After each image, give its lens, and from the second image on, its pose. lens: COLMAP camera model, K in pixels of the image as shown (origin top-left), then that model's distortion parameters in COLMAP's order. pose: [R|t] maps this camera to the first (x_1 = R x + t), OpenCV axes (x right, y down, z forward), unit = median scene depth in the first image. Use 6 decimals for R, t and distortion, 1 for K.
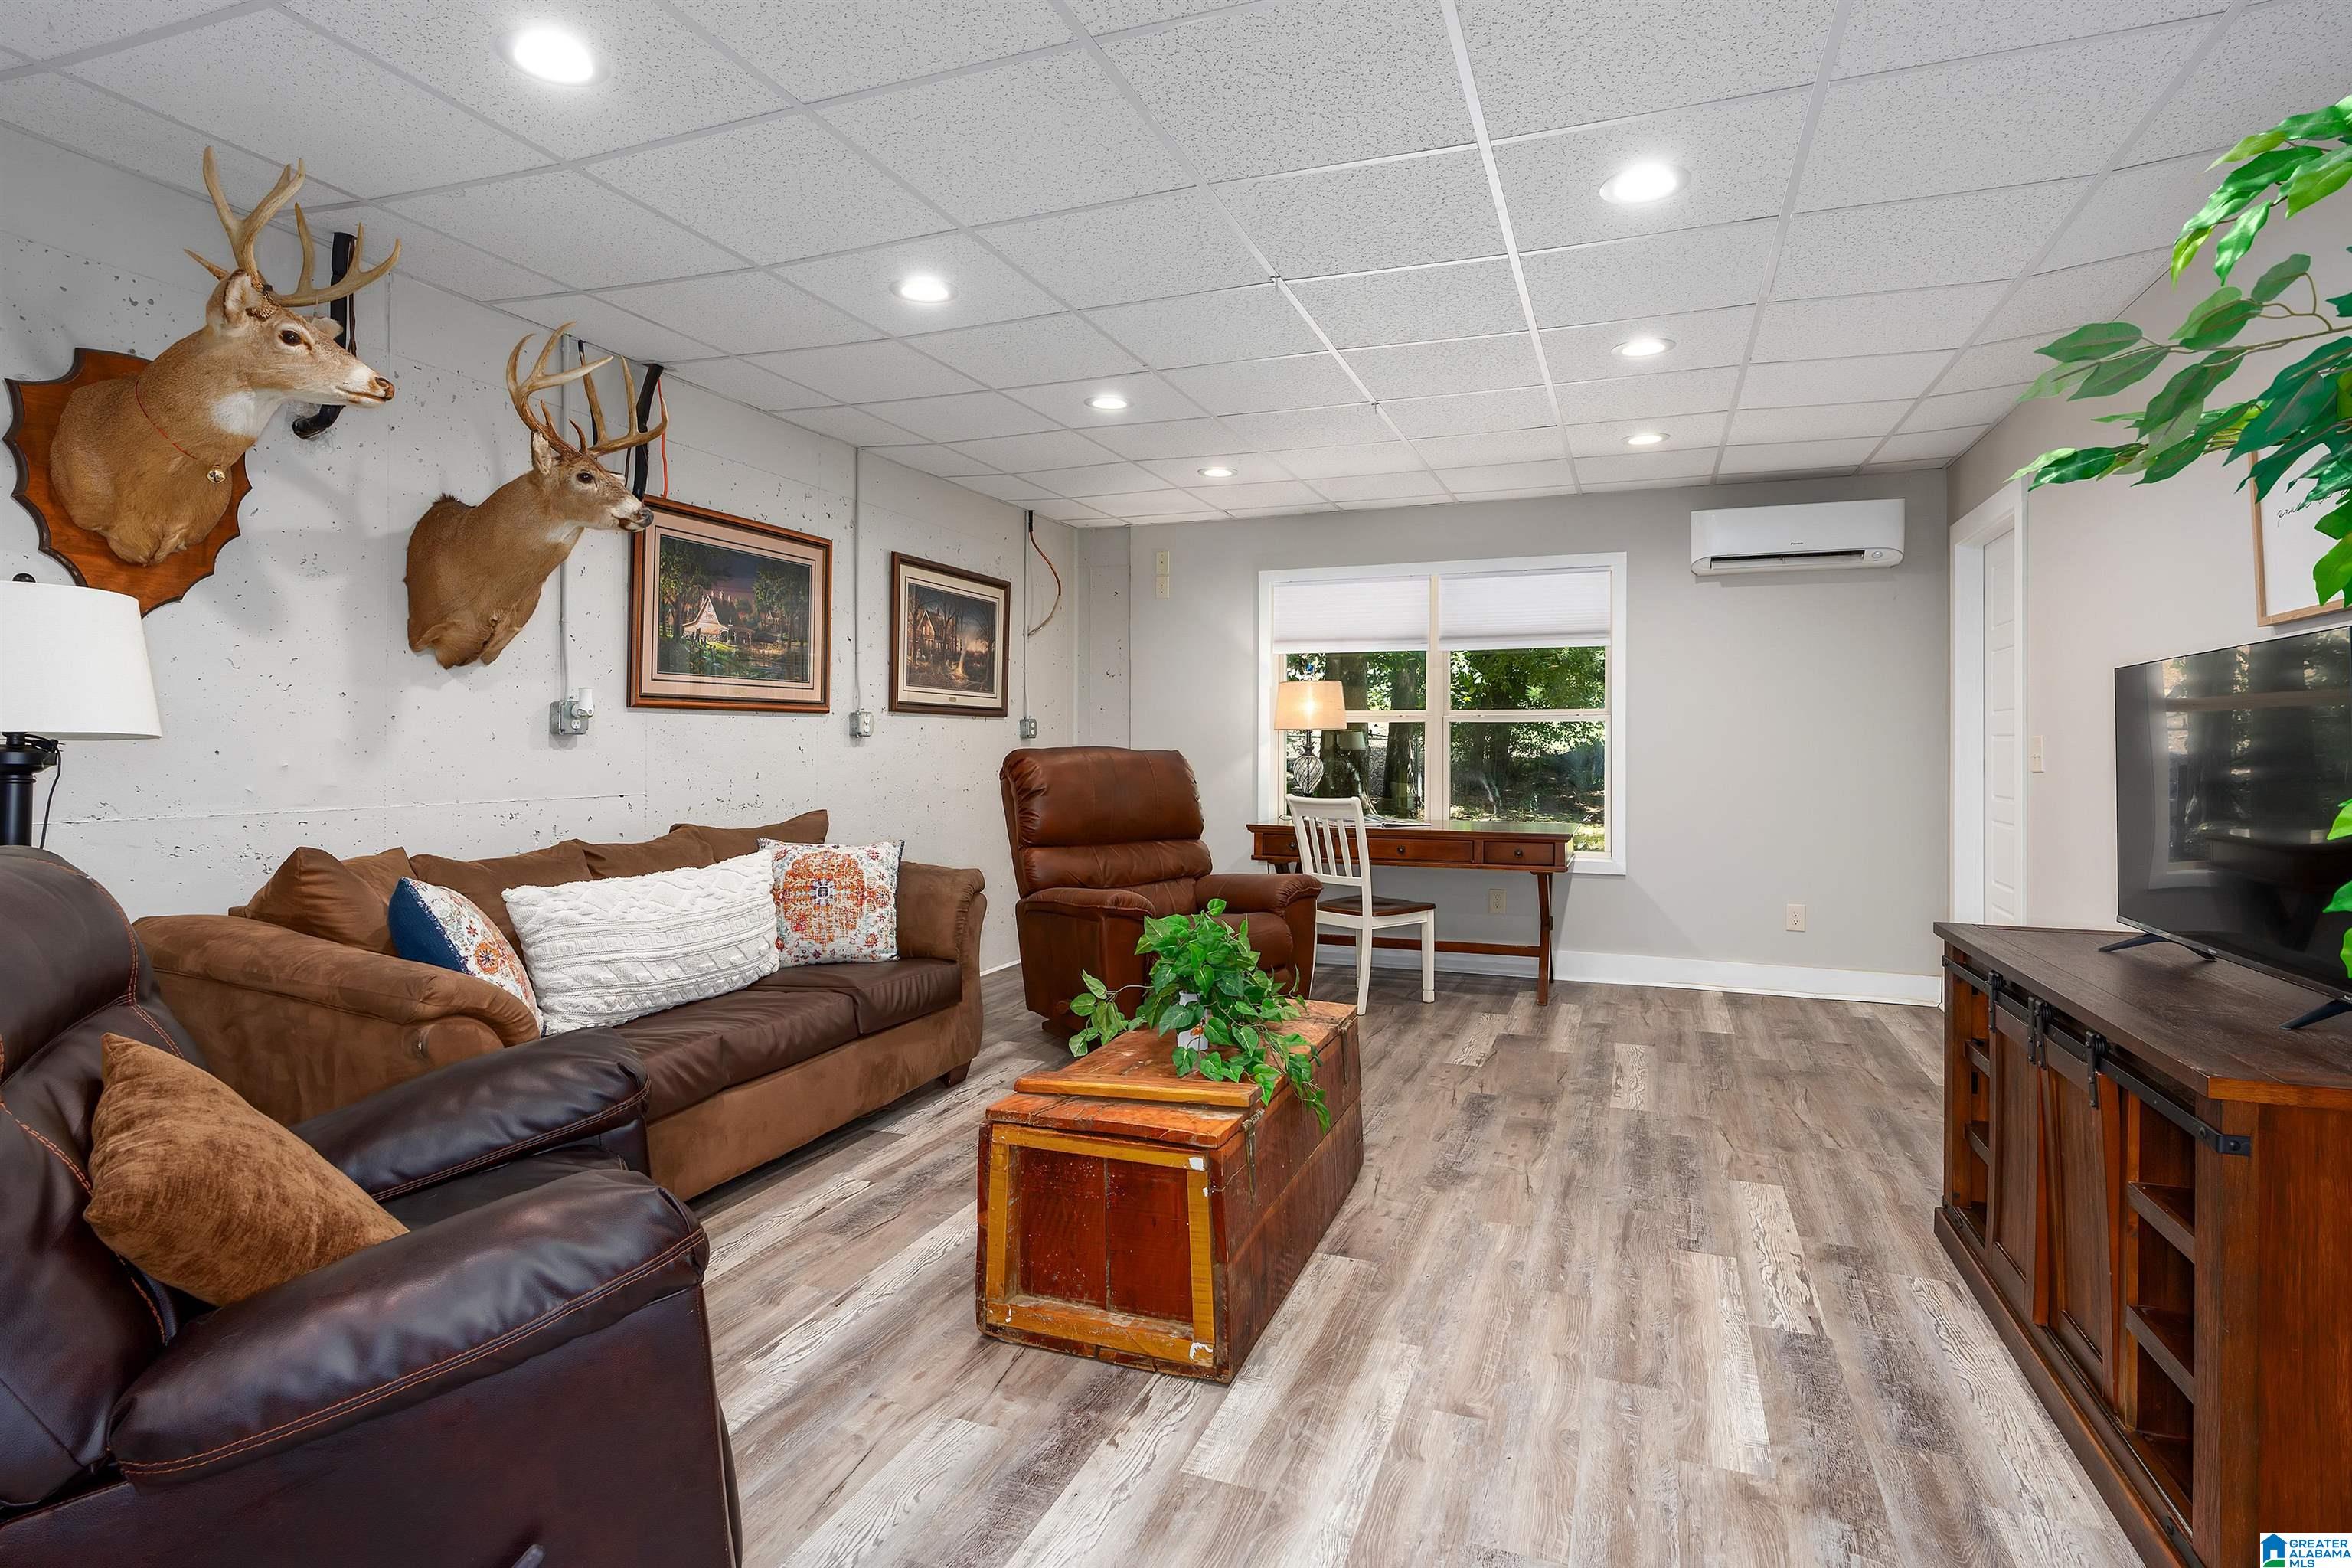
lens RADIAL K [[1222.7, 0, 1174.1], [0, 1222.7, 739.2], [0, 0, 1]] dist [0.001510, 0.001025]
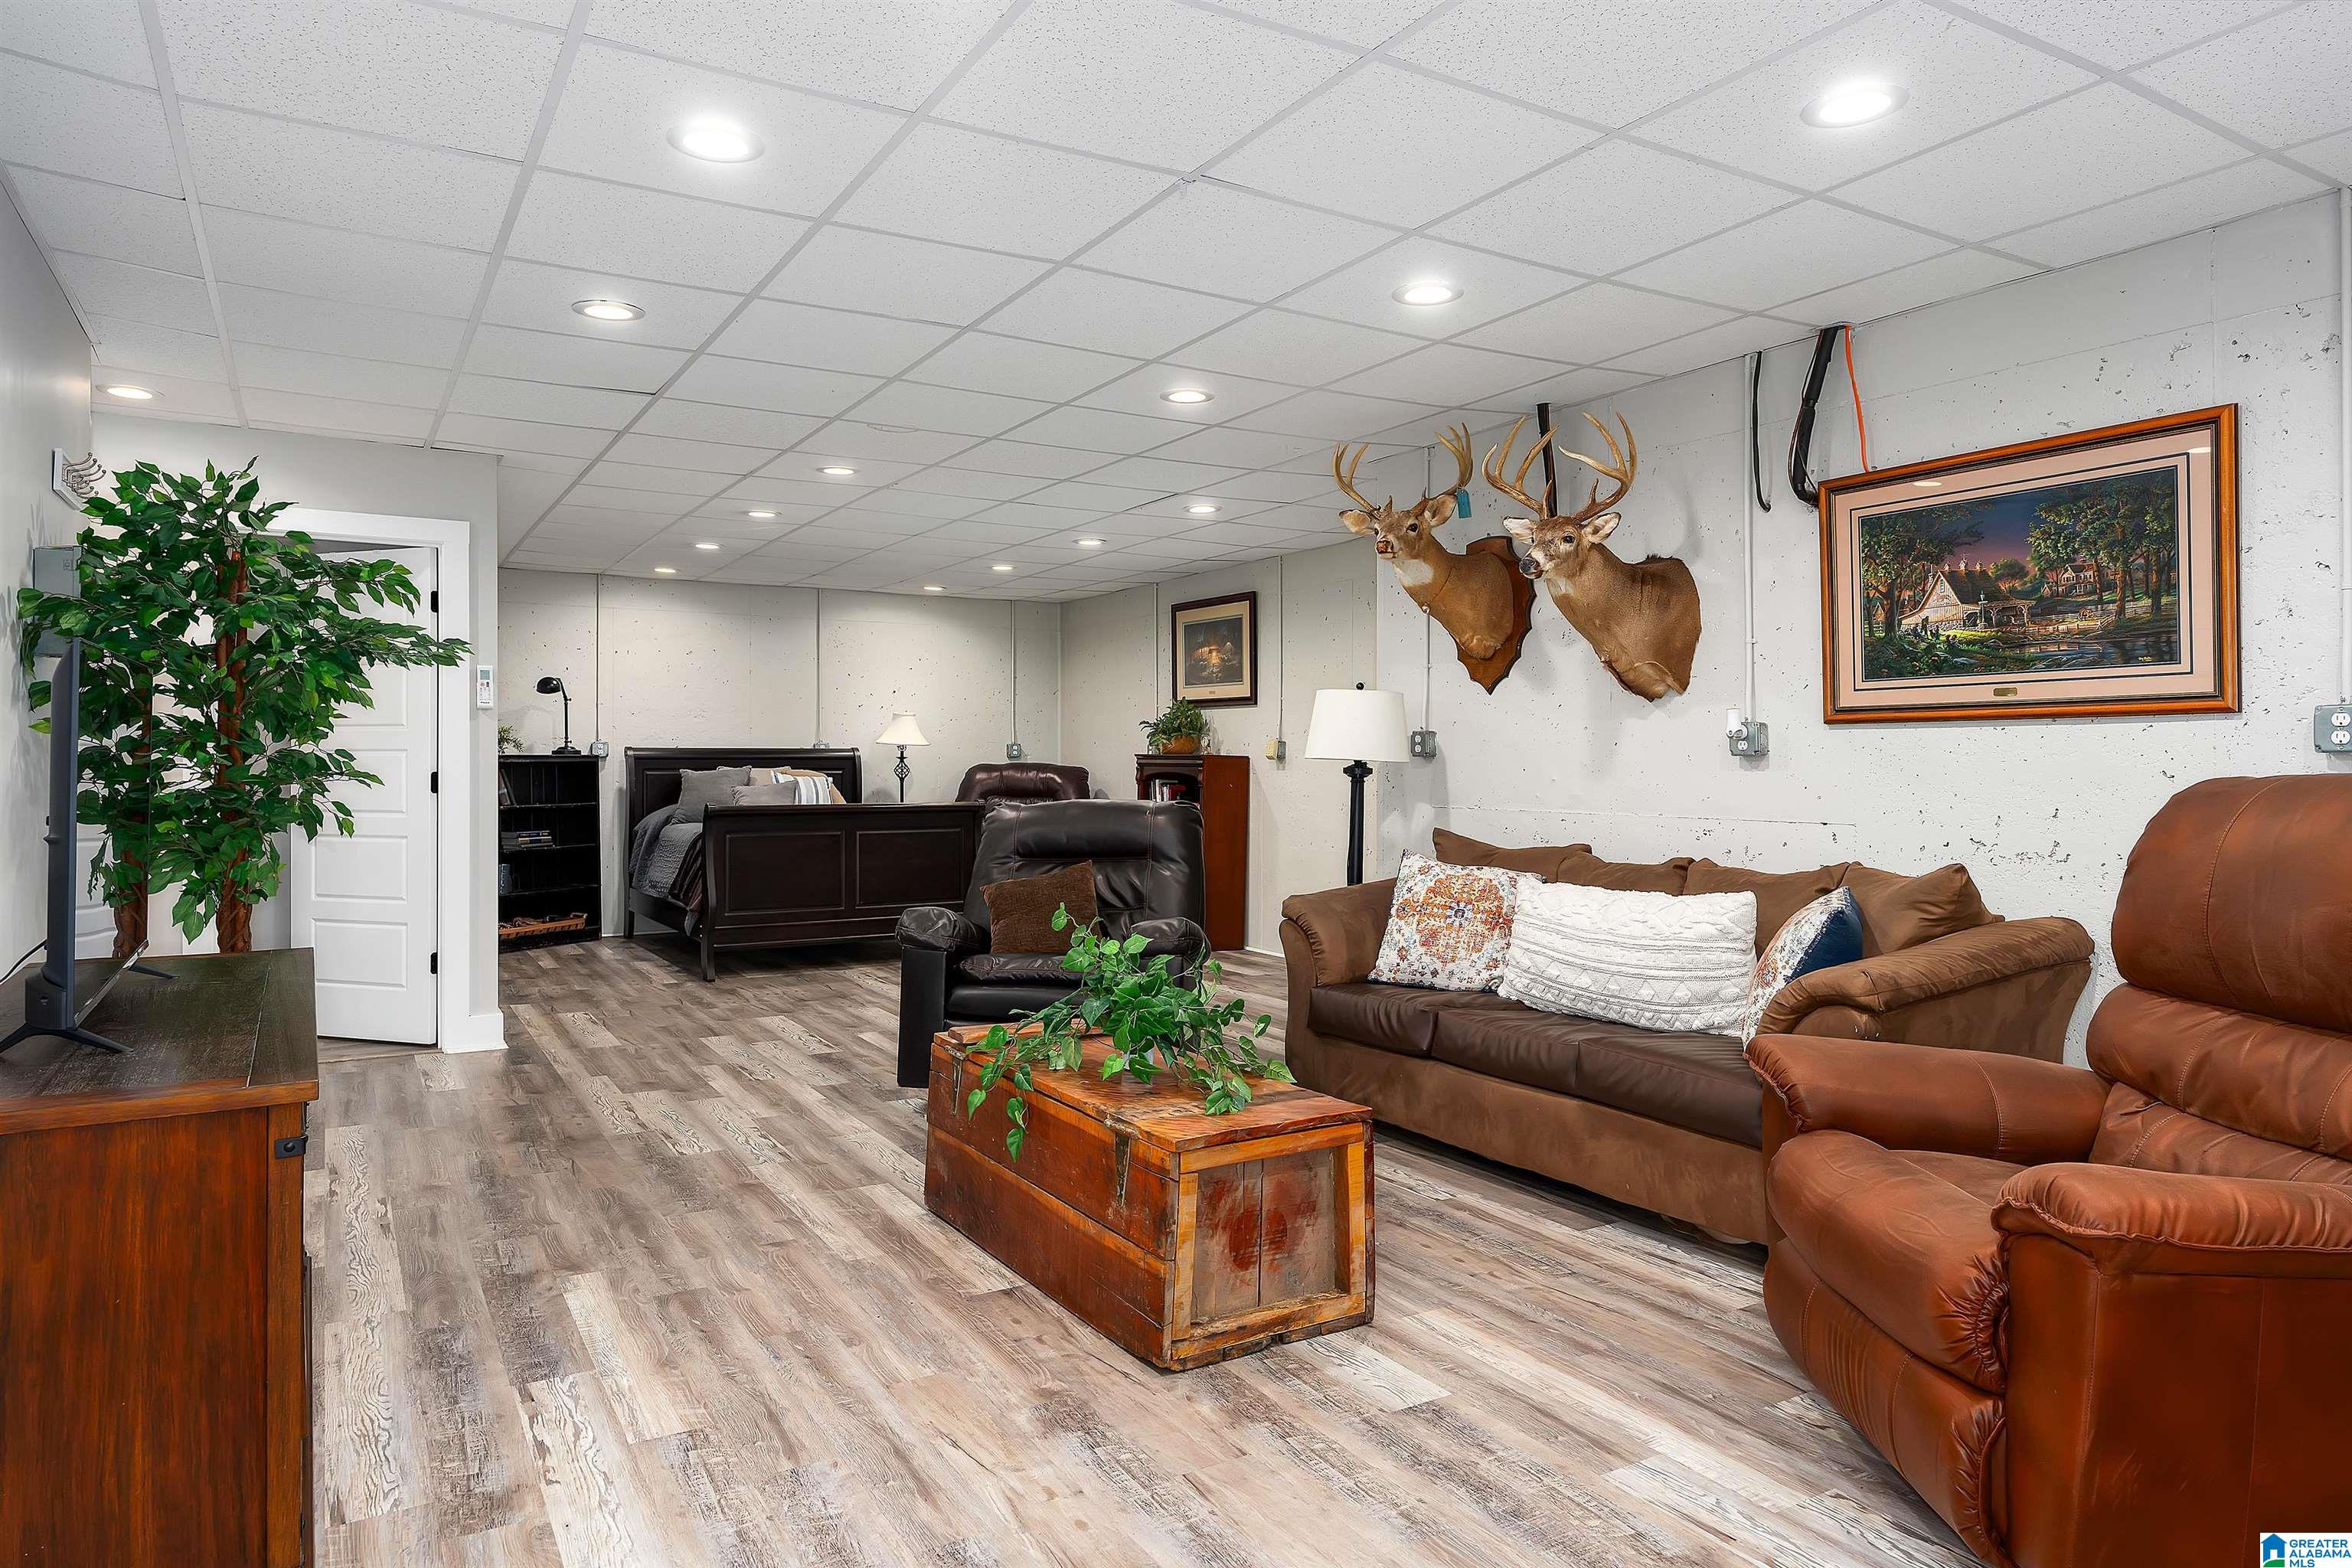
lens RADIAL K [[1419.8, 0, 1173.6], [0, 1419.8, 749.5], [0, 0, 1]] dist [0.046919, -0.003691]
pose [[-0.618346, -0.007368, -0.785872, 0.956187], [0.003157, 0.999925, -0.011859, 0.004268], [0.785900, -0.009814, -0.618276, 1.820829]]
